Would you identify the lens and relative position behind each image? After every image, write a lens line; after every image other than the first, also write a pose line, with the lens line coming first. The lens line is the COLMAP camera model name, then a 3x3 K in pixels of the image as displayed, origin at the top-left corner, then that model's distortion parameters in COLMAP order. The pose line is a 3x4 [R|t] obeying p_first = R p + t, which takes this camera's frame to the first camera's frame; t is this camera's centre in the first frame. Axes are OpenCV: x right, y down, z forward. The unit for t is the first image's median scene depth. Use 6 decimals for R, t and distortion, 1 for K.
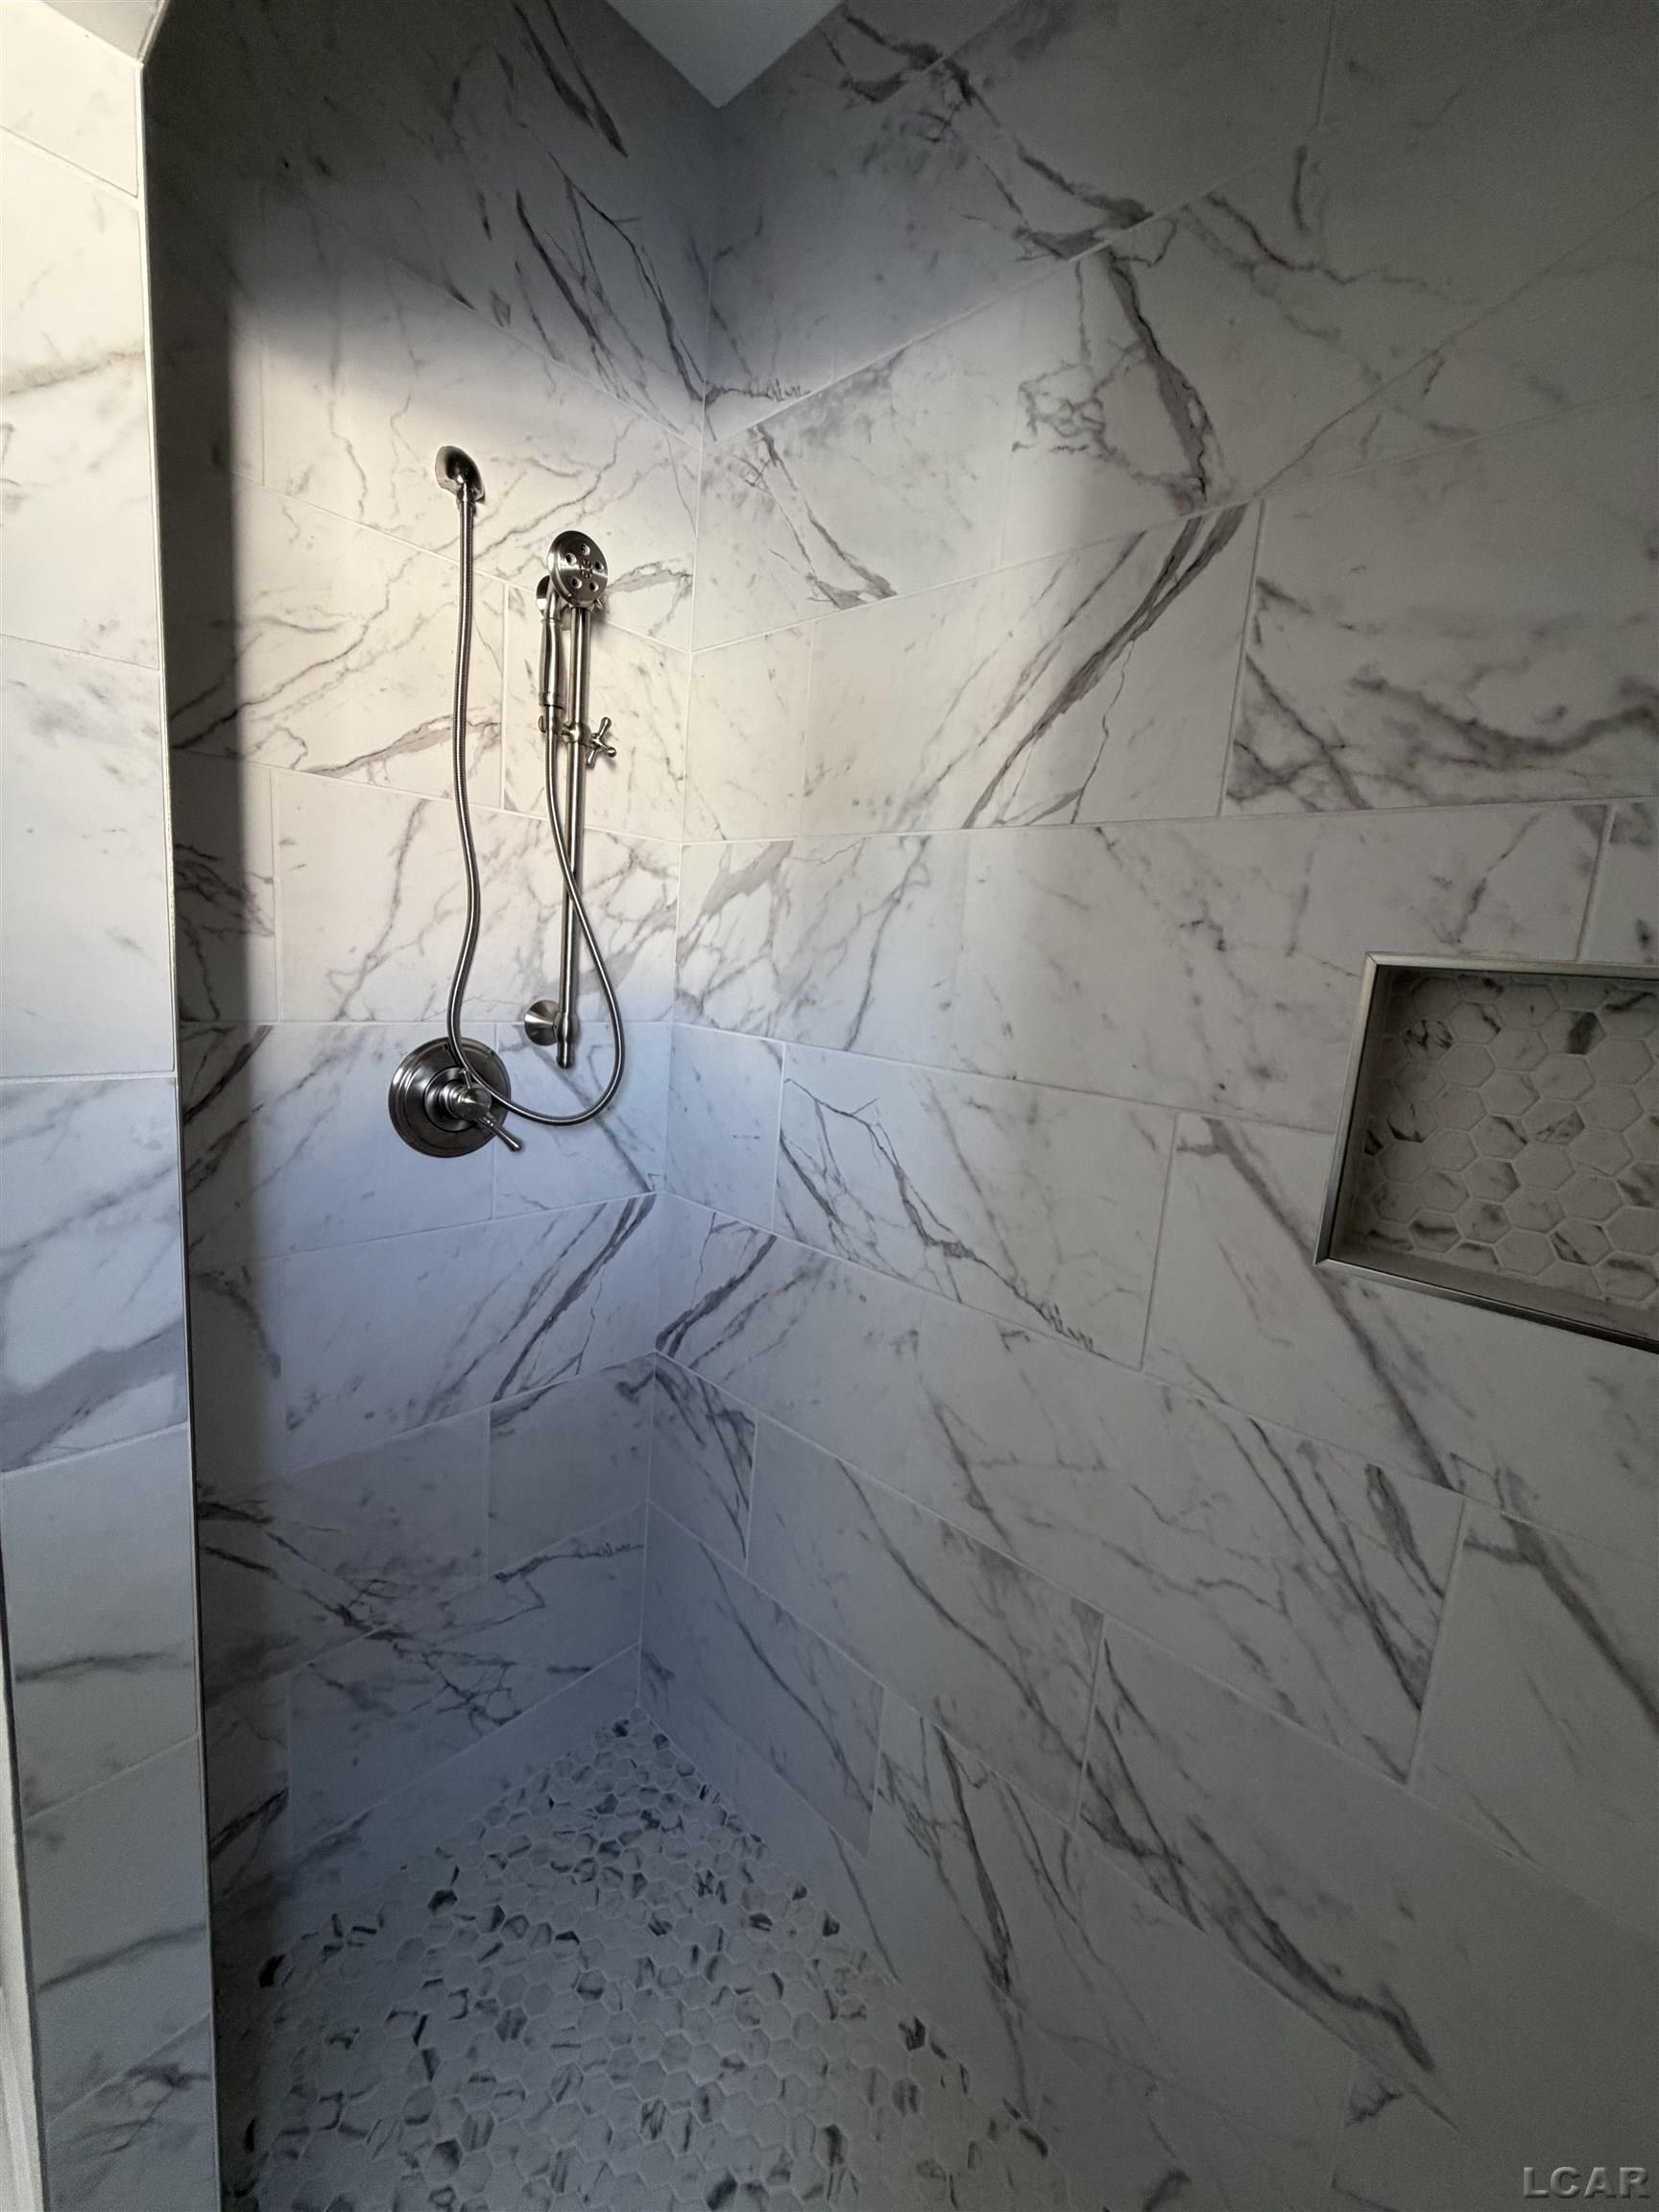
lens RADIAL K [[882.6, 0, 824.6], [0, 882.6, 1100.1], [0, 0, 1]] dist [-0.000387, 0.000047]
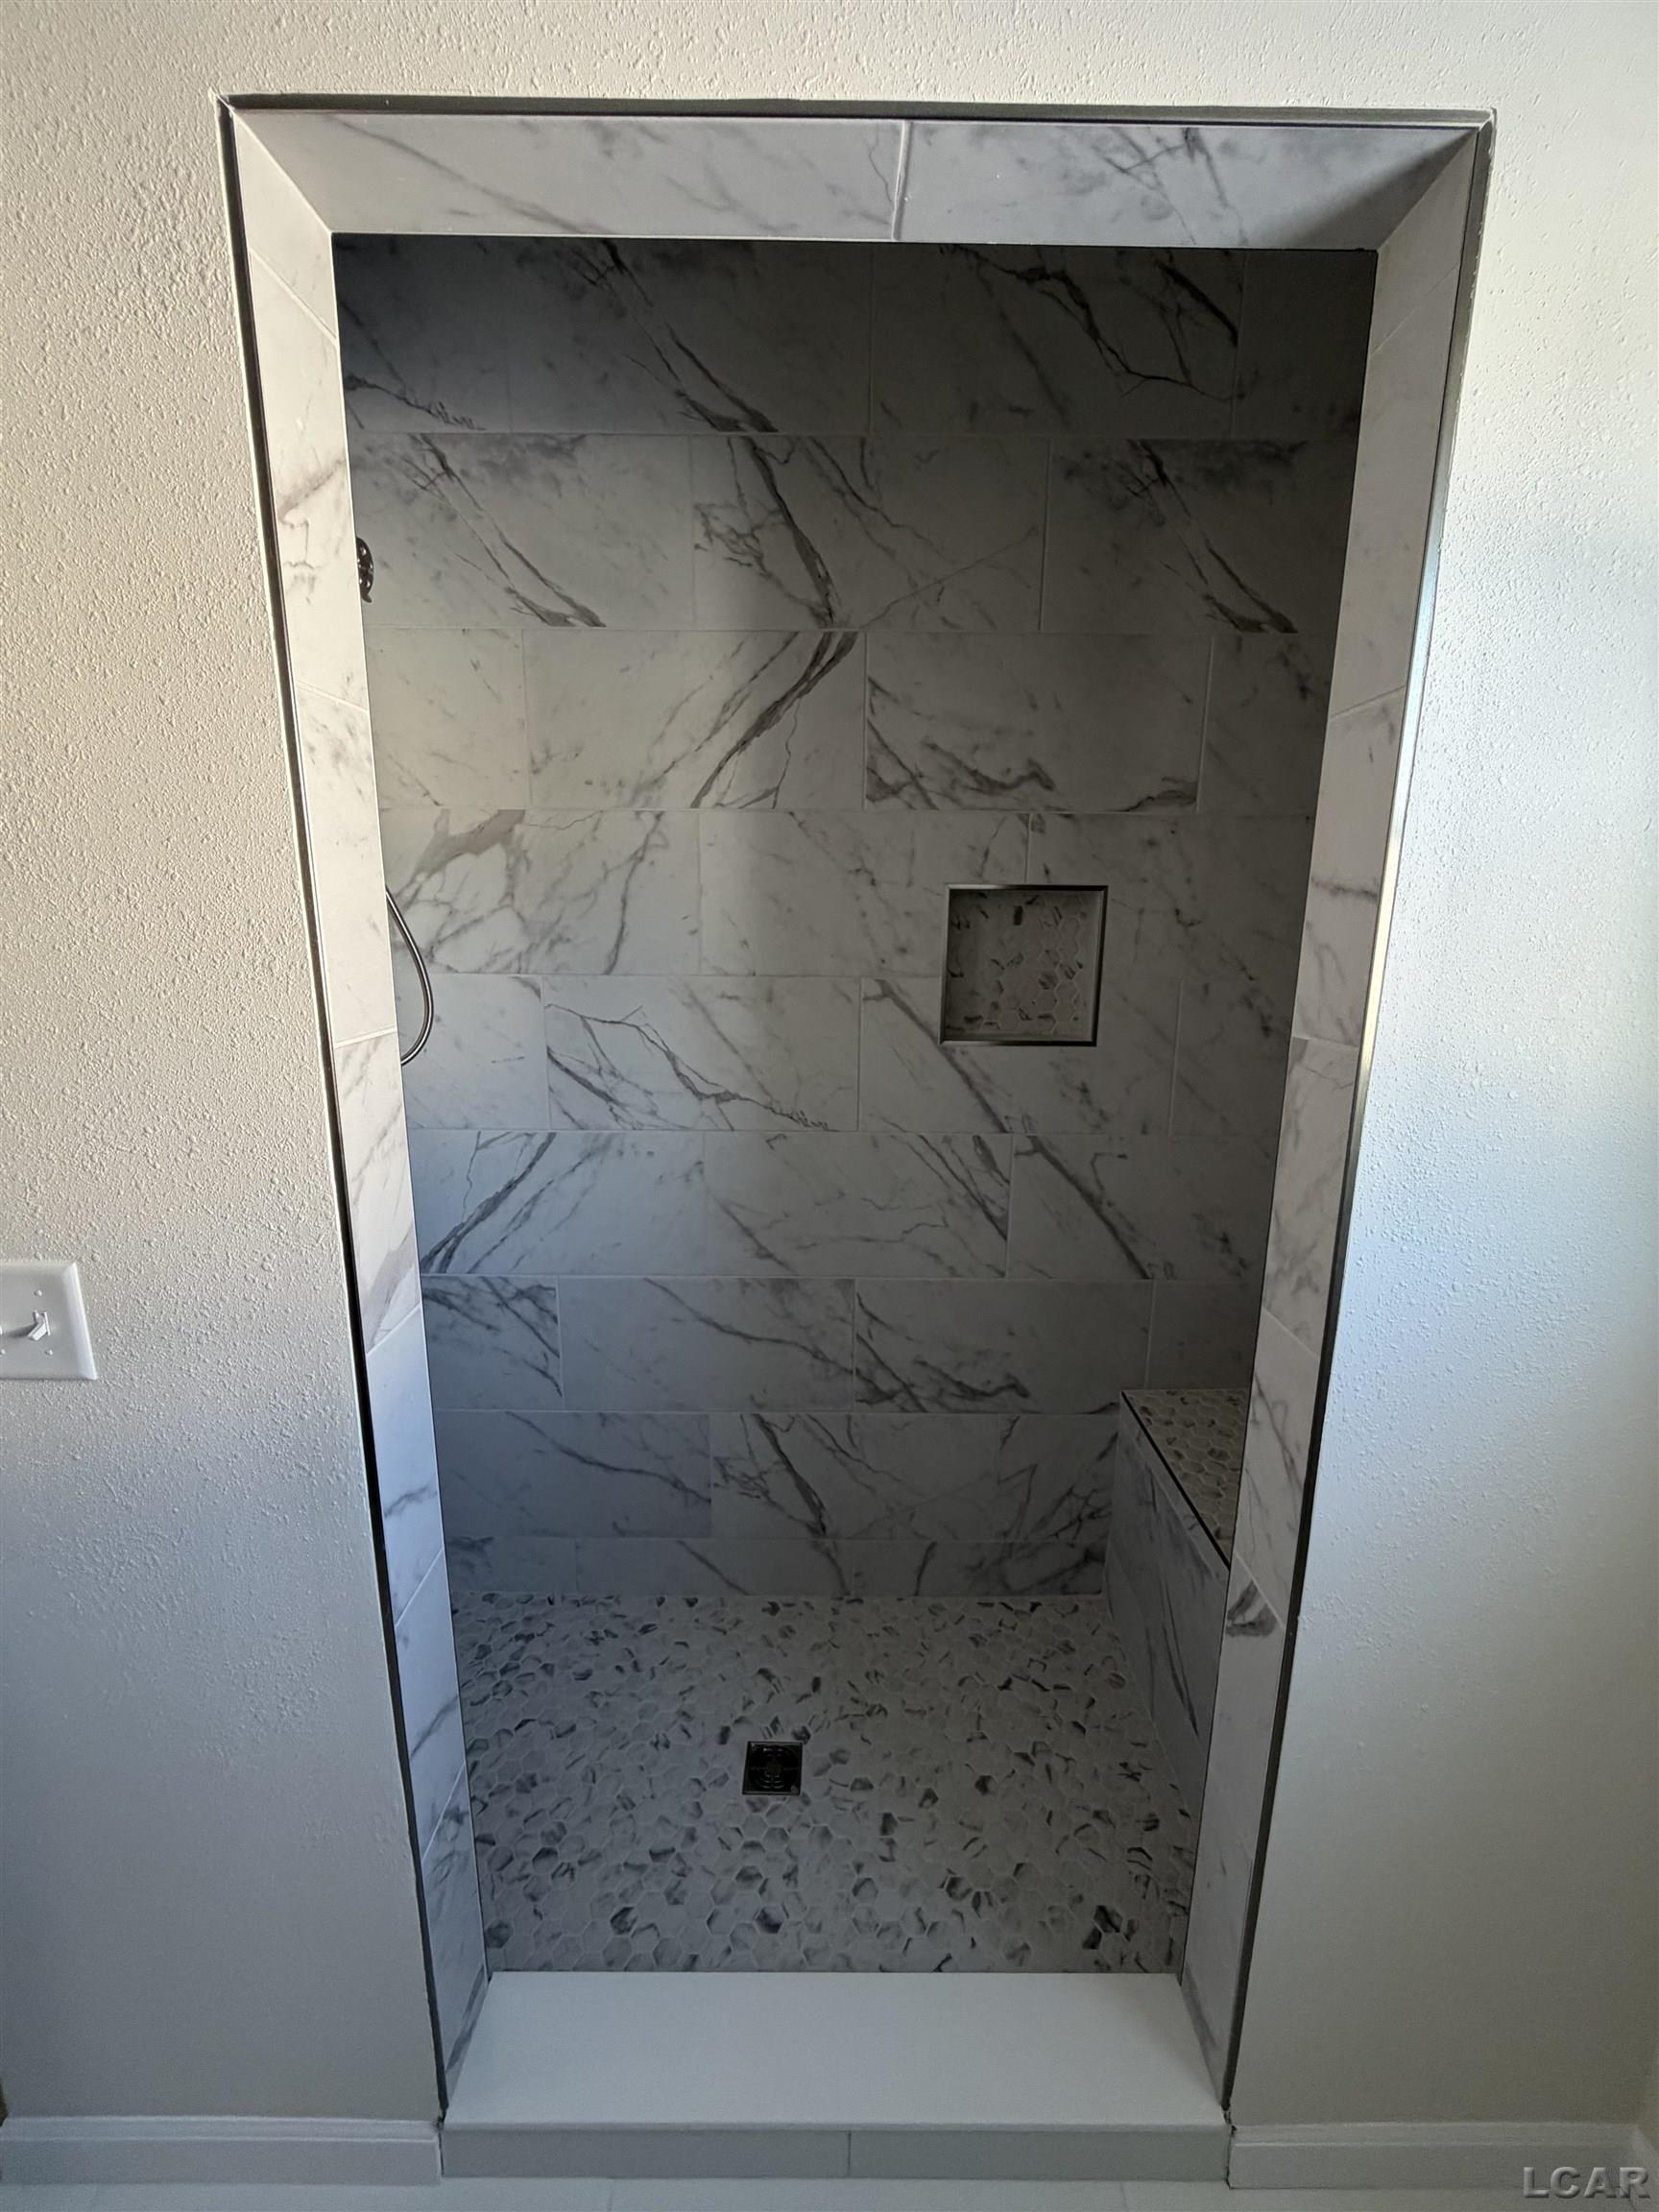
lens RADIAL K [[882.6, 0, 825.4], [0, 882.6, 1103.6], [0, 0, 1]] dist [-0.000387, 0.000047]
pose [[0.733253, -0.211608, 0.646191, -0.791205], [0.155984, 0.977346, 0.143052, -0.006031], [-0.661823, -0.004098, 0.749649, -0.259200]]
